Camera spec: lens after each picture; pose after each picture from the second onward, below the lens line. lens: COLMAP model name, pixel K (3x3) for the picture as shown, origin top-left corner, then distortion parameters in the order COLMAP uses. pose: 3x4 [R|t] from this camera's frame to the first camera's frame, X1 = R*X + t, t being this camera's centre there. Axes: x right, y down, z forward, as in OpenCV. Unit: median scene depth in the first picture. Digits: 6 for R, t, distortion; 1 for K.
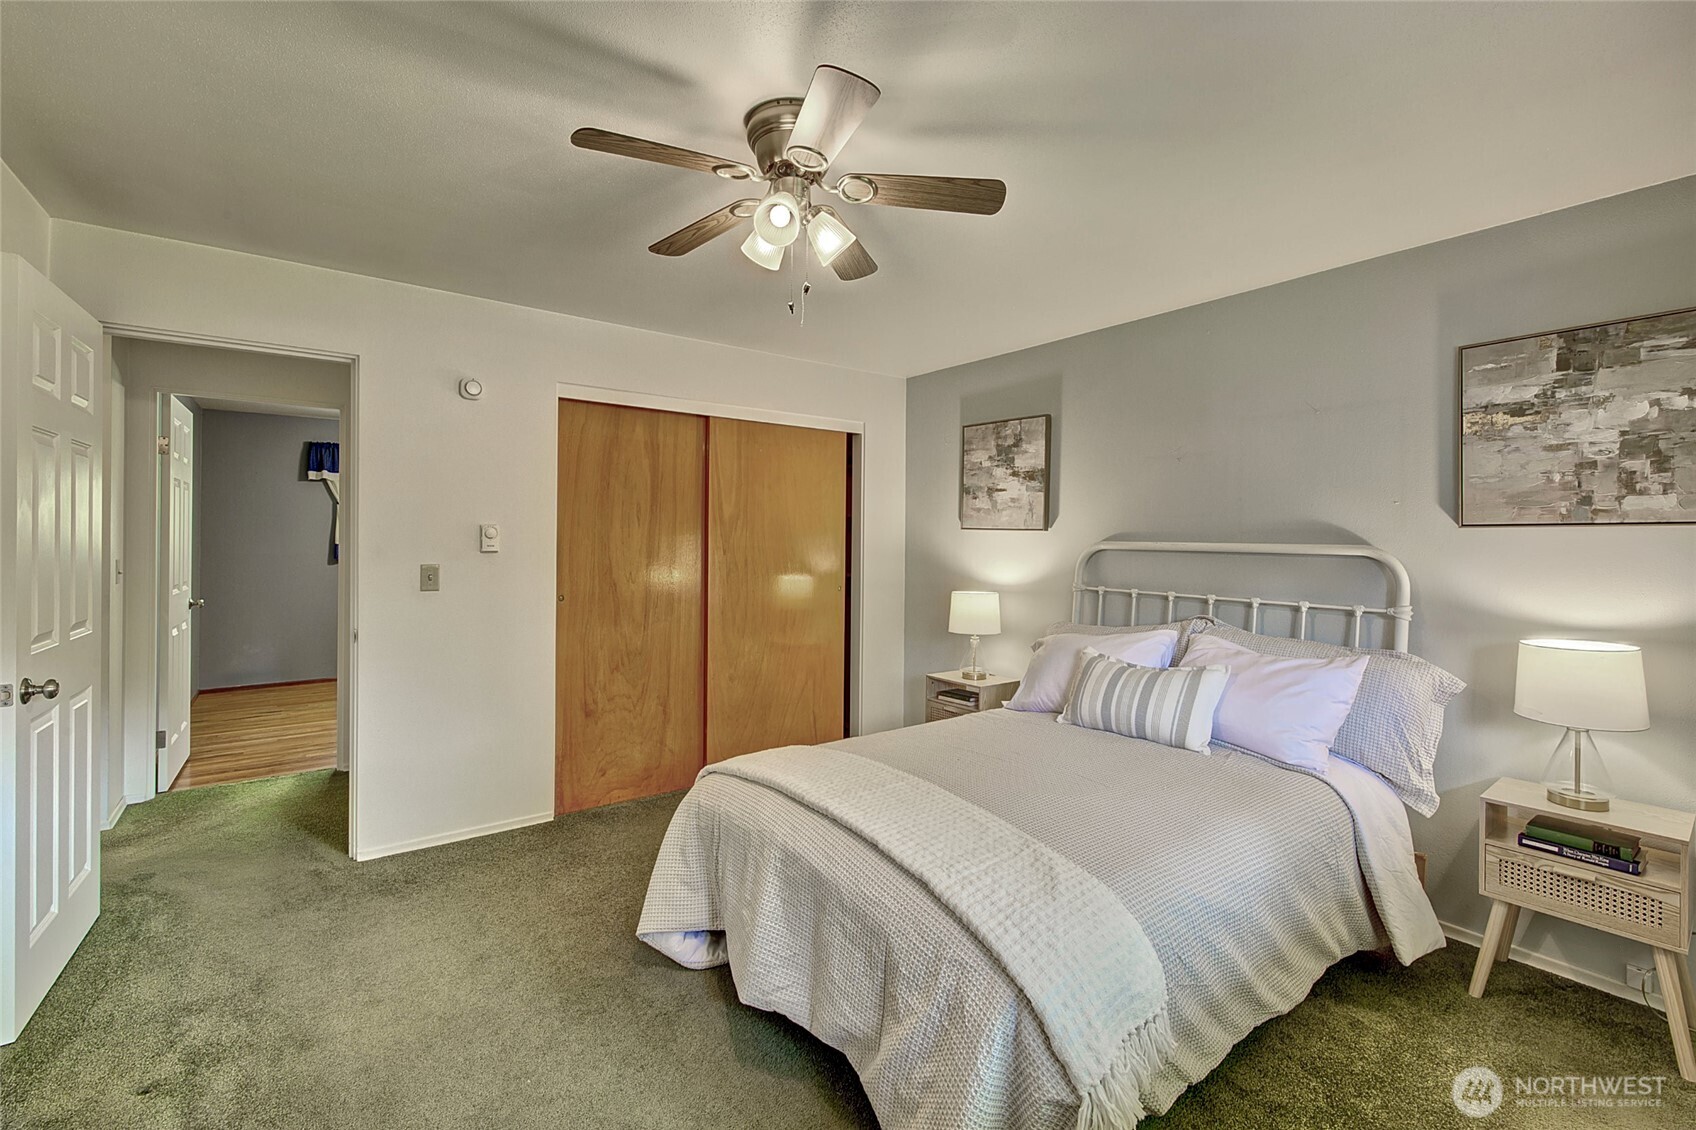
lens RADIAL K [[735.8, 0, 856.9], [0, 735.8, 559.3], [0, 0, 1]] dist [-0.014828, 0.011576]
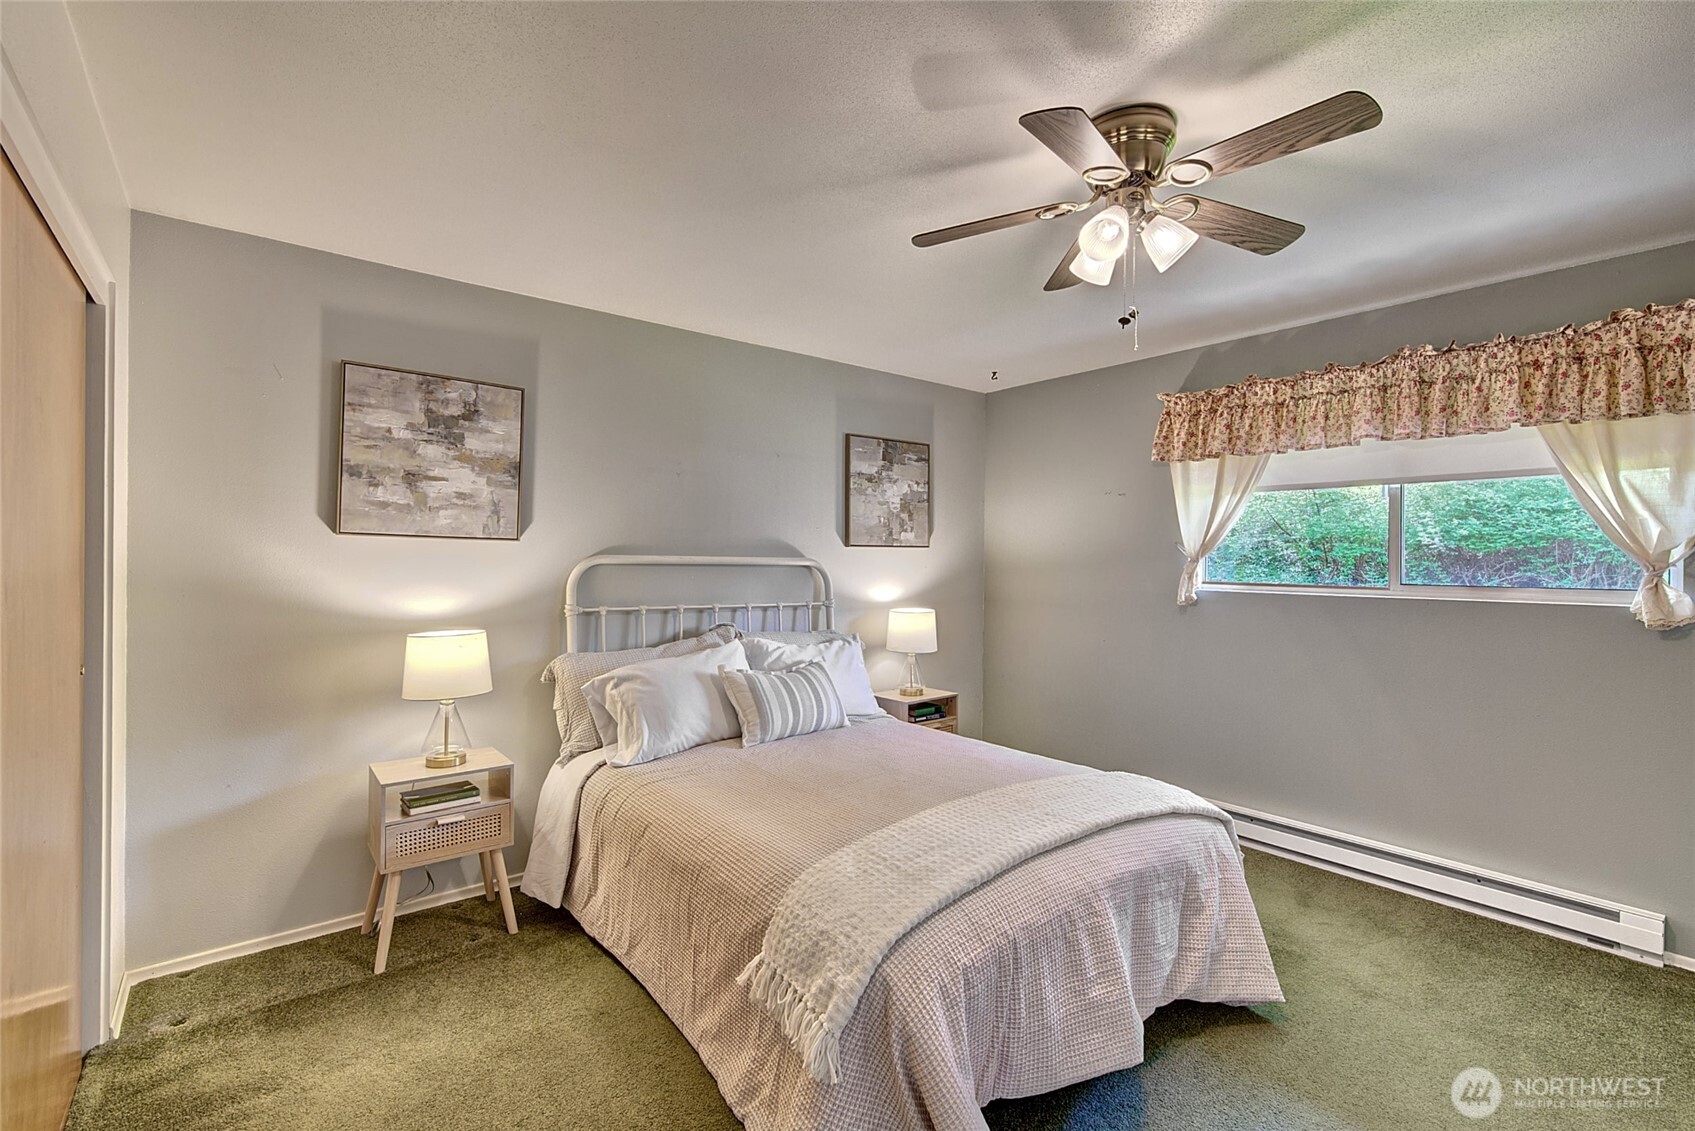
lens RADIAL K [[733.5, 0, 845.6], [0, 733.5, 585.2], [0, 0, 1]] dist [0.001936, 0.000351]
pose [[-0.017021, -0.046278, 0.998784, -0.512138], [0.019318, 0.998727, 0.046605, -0.021992], [-0.999668, 0.020088, -0.016106, 0.672761]]
